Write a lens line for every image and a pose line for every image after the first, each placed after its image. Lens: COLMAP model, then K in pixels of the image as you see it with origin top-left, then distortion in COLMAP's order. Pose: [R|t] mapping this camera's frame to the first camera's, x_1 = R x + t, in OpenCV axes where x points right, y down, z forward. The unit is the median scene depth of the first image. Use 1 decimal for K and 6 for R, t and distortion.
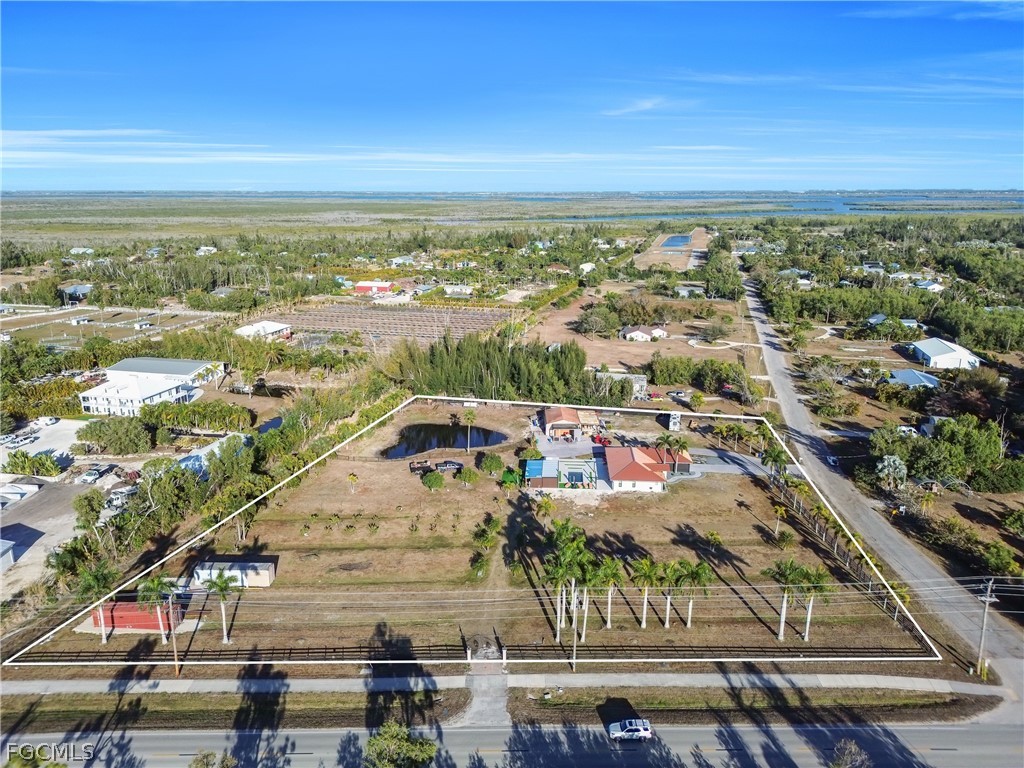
lens RADIAL K [[720.3, 0, 508.6], [0, 720.3, 384.5], [0, 0, 1]] dist [0.069456, -0.076369]
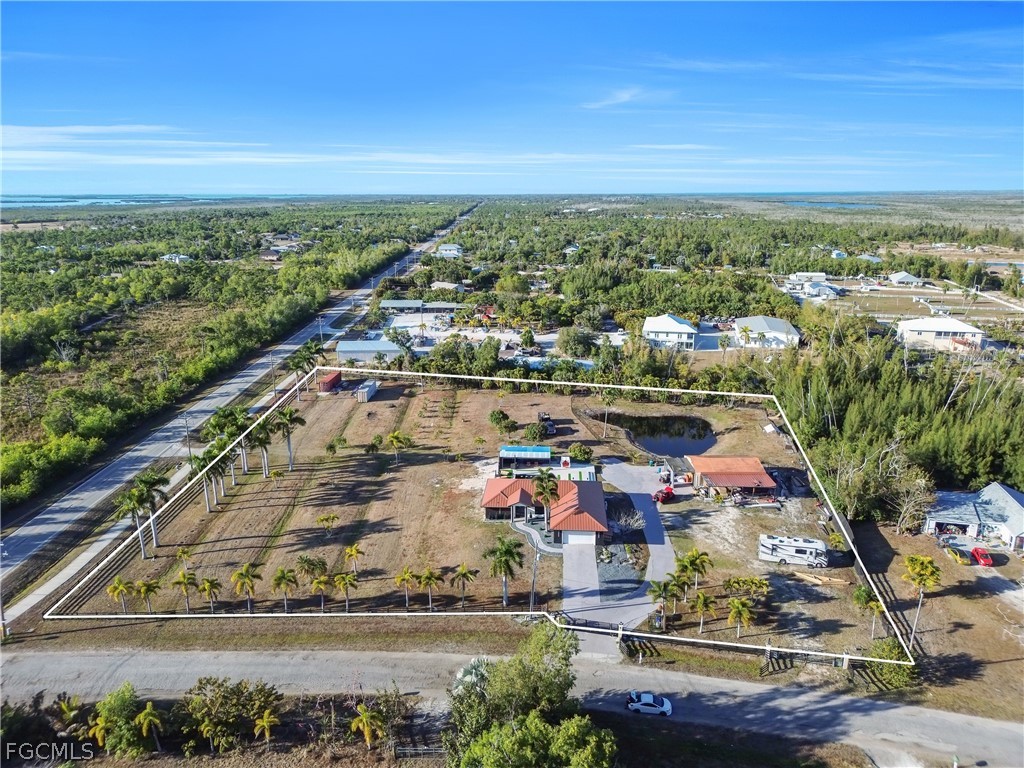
lens RADIAL K [[720.3, 0, 508.6], [0, 720.3, 384.5], [0, 0, 1]] dist [0.069456, -0.076369]
pose [[0.003885, 0.262003, -0.965059, 1.020320], [-0.258263, 0.932589, 0.252148, -0.208175], [0.966067, 0.248259, 0.071289, 1.034891]]
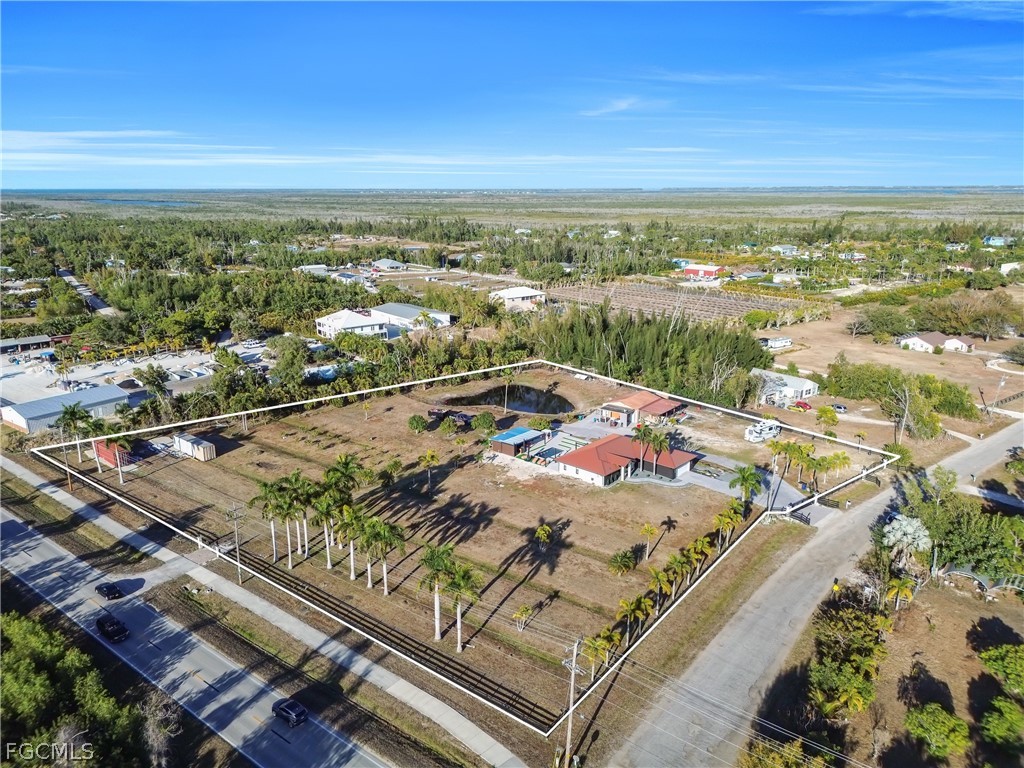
lens RADIAL K [[711.8, 0, 509.4], [0, 711.8, 406.0], [0, 0, 1]] dist [0.071373, -0.085888]
pose [[0.789129, 0.179406, -0.587443, 0.666471], [-0.158965, 0.983460, 0.086807, -0.001024], [0.593301, 0.024881, 0.804596, 0.284007]]
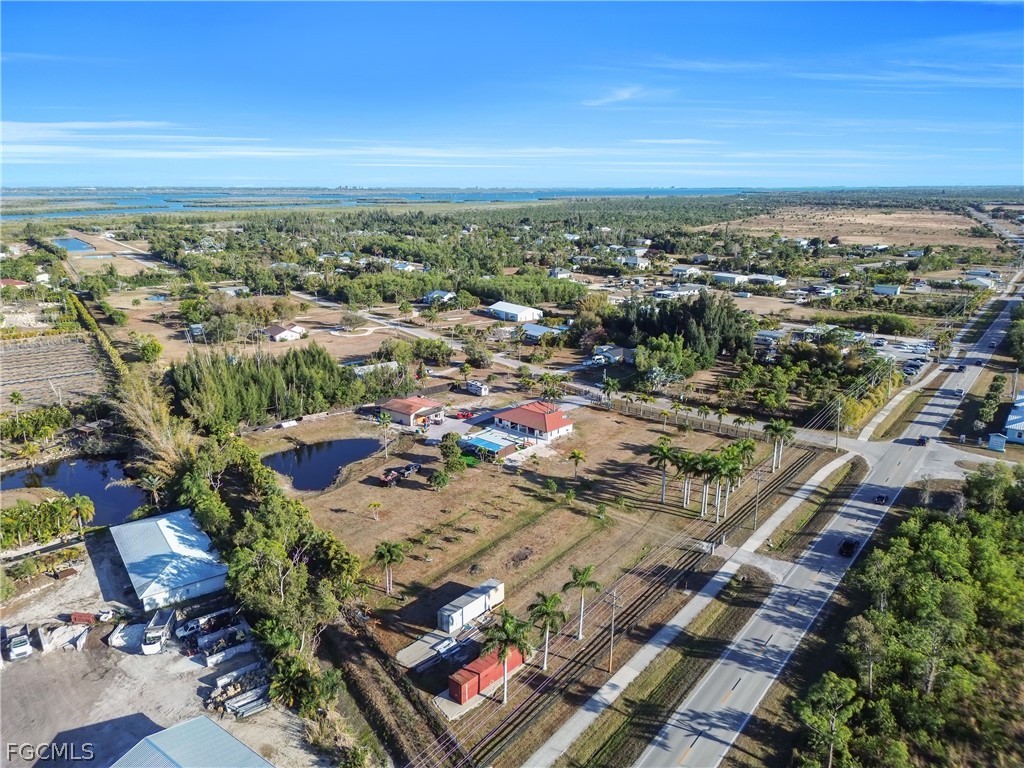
lens RADIAL K [[720.3, 0, 508.6], [0, 720.3, 384.5], [0, 0, 1]] dist [0.069456, -0.076369]
pose [[0.628772, -0.209637, 0.748798, -0.858304], [0.206412, 0.973424, 0.099198, -0.084692], [-0.749693, 0.092187, 0.655333, 0.286660]]
